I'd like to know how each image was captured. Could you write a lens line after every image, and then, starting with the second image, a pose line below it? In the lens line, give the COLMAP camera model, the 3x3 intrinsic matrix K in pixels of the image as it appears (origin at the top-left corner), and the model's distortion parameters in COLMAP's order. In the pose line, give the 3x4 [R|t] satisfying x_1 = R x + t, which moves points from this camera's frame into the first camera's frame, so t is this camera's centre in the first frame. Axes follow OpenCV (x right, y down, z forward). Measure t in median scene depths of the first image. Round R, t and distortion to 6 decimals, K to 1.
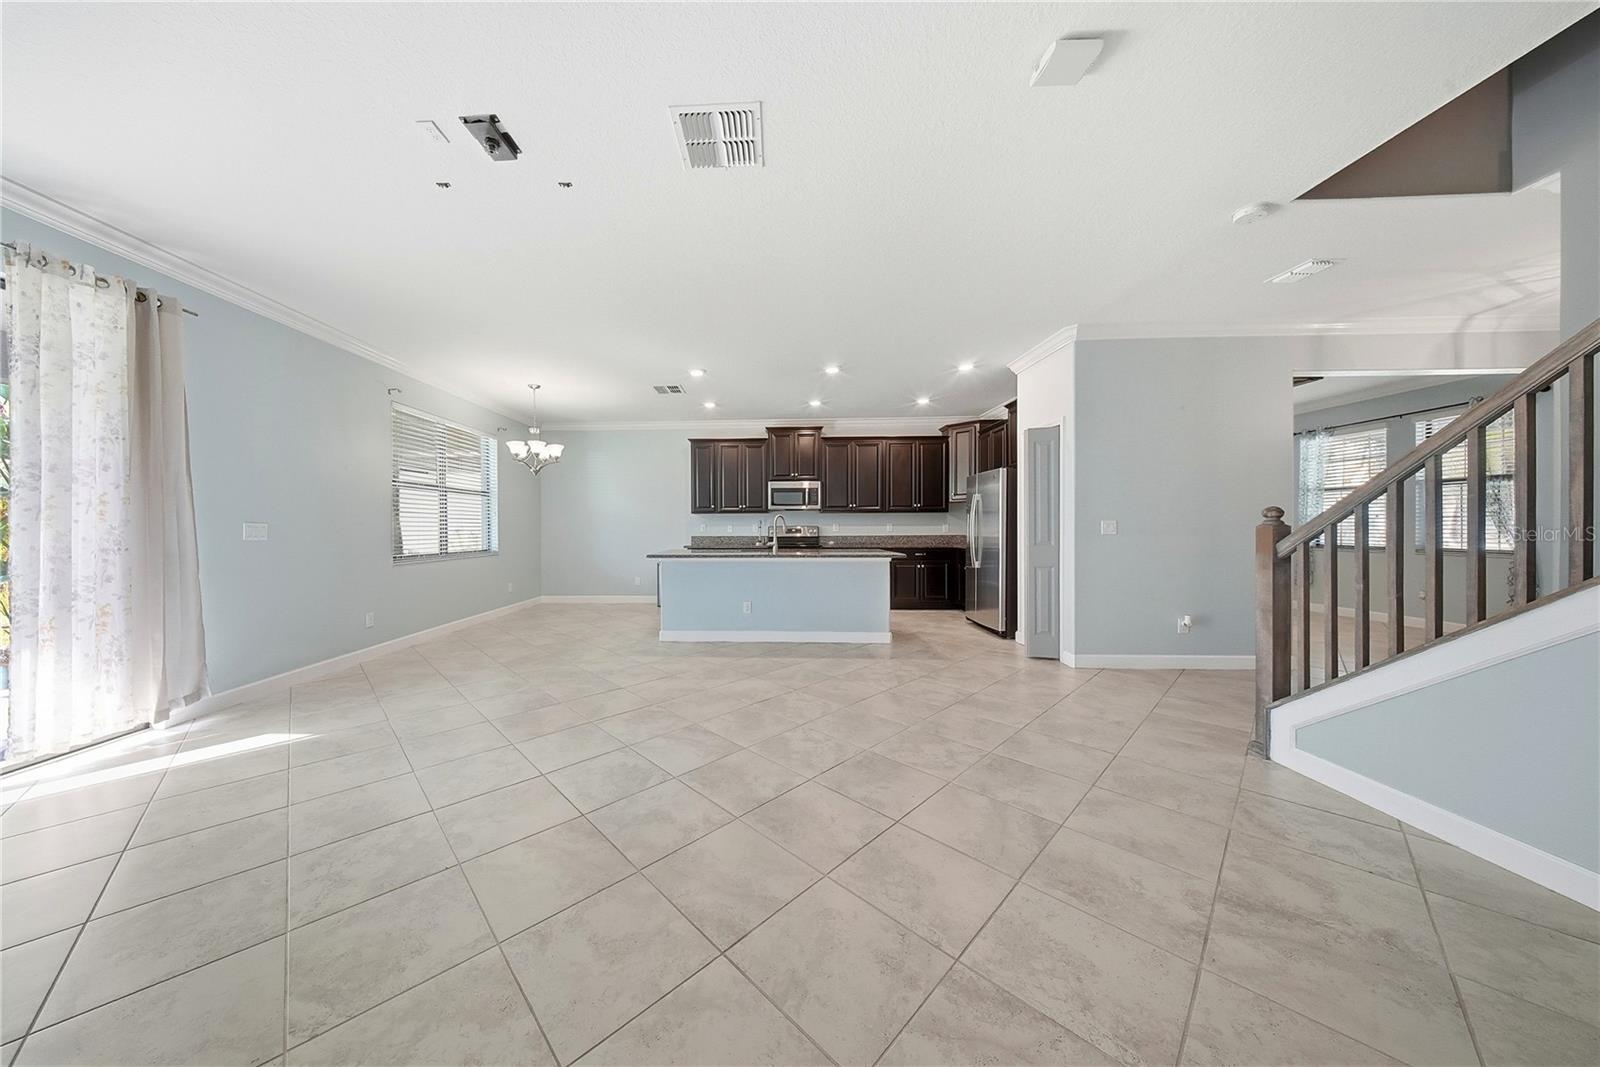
lens RADIAL K [[495.0, 0, 762.7], [0, 495.0, 528.4], [0, 0, 1]] dist [-0.000877, -0.000087]
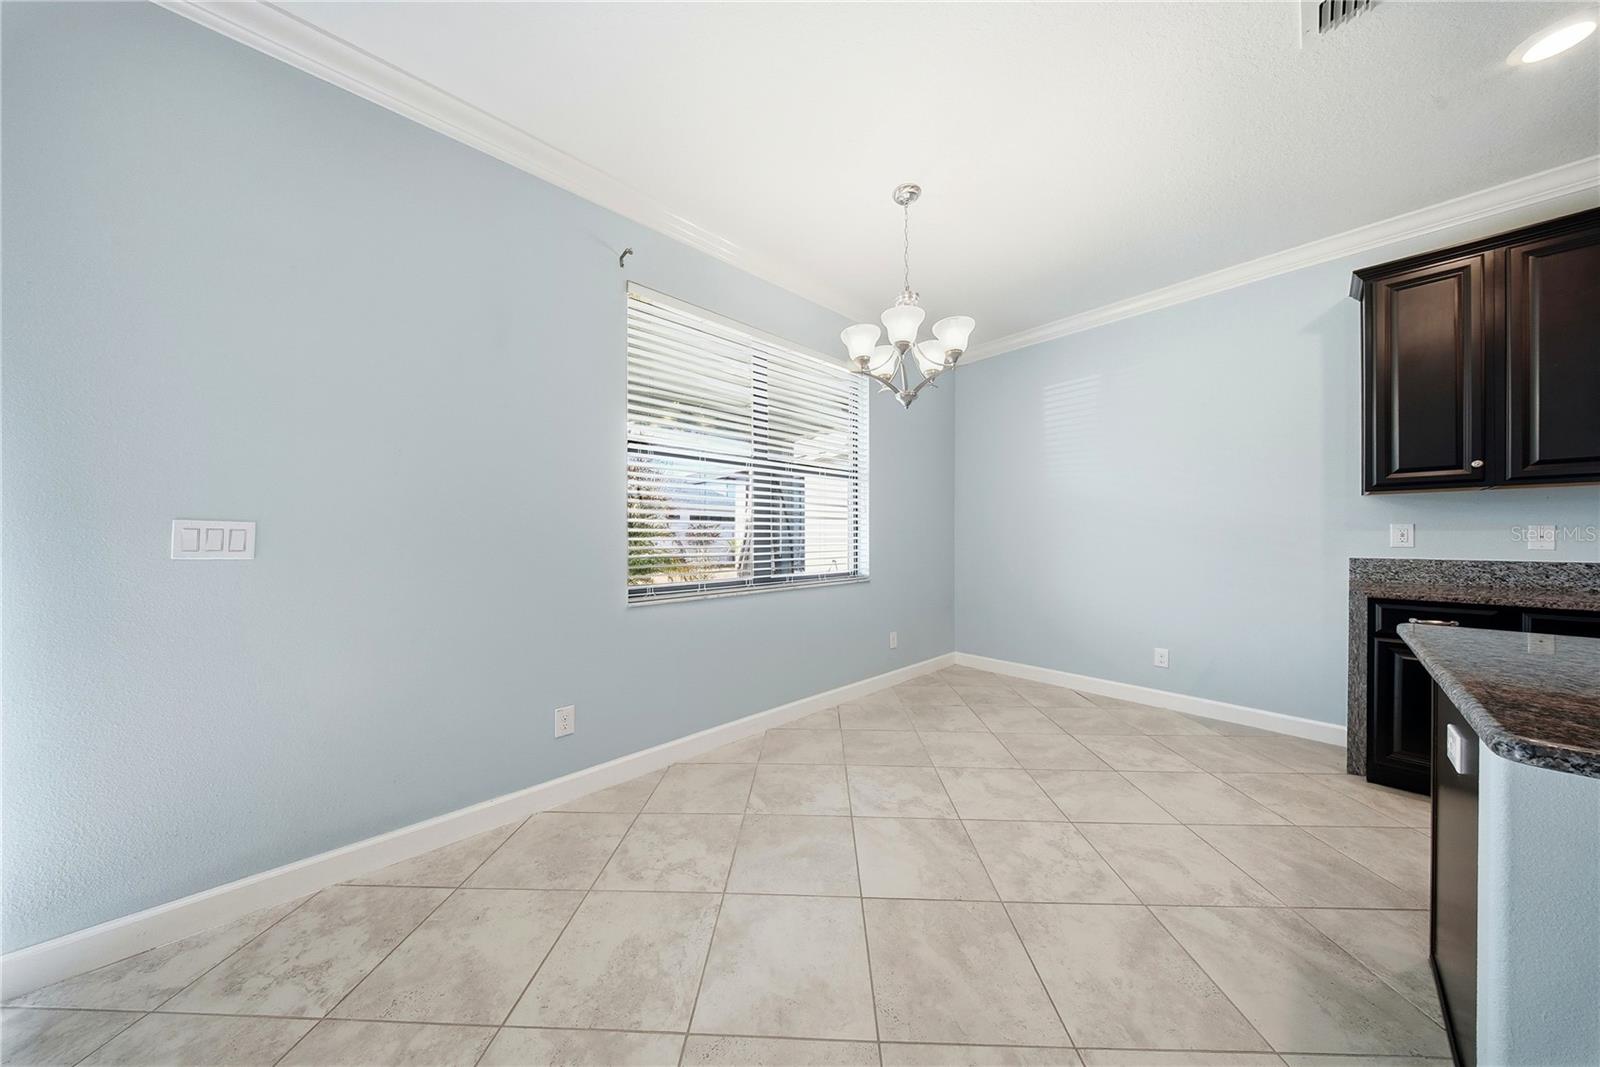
lens RADIAL K [[482.3, 0, 800.0], [0, 482.3, 533.5], [0, 0, 1]] dist [-0.000823, -0.000023]
pose [[0.697513, -0.000864, -0.716572, -0.230814], [-0.003076, 0.999986, -0.004200, 0.000887], [0.716565, 0.005134, 0.697501, 0.651705]]
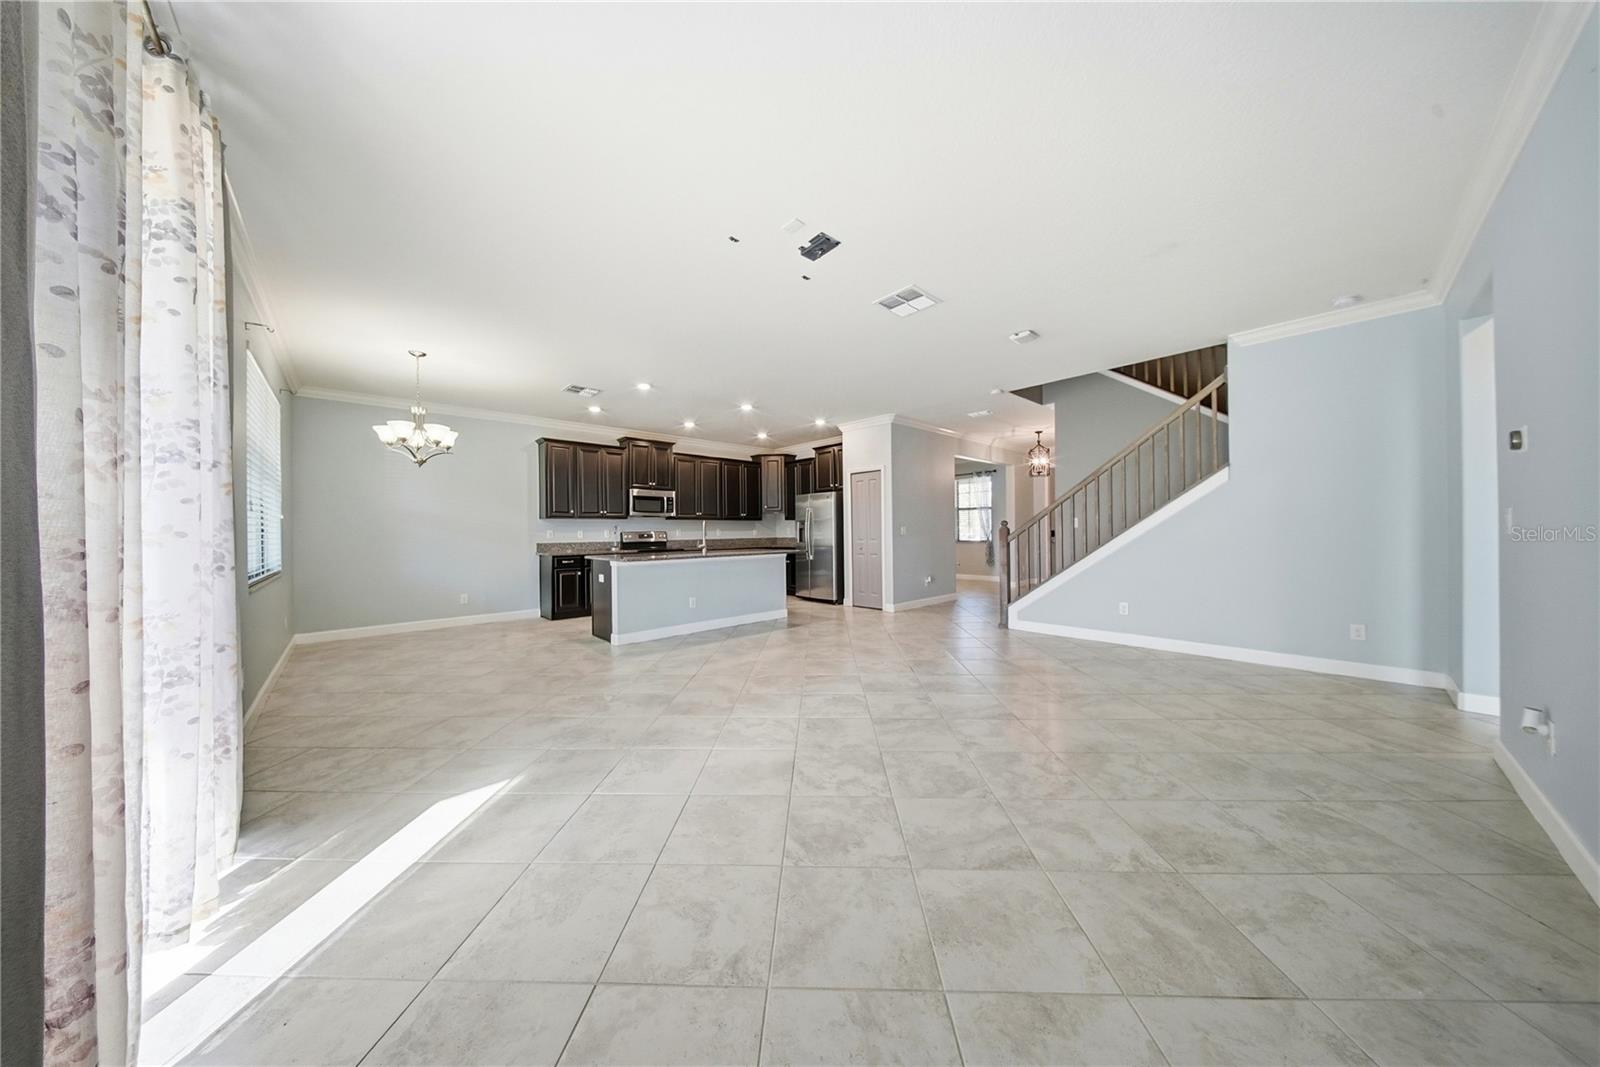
lens RADIAL K [[474.1, 0, 805.3], [0, 474.1, 533.3], [0, 0, 1]] dist [0.000925, -0.000001]
pose [[0.705780, -0.006845, 0.708398, -0.552387], [0.008721, 0.999961, 0.000974, 0.002000], [-0.708377, 0.005491, 0.705813, 0.040865]]
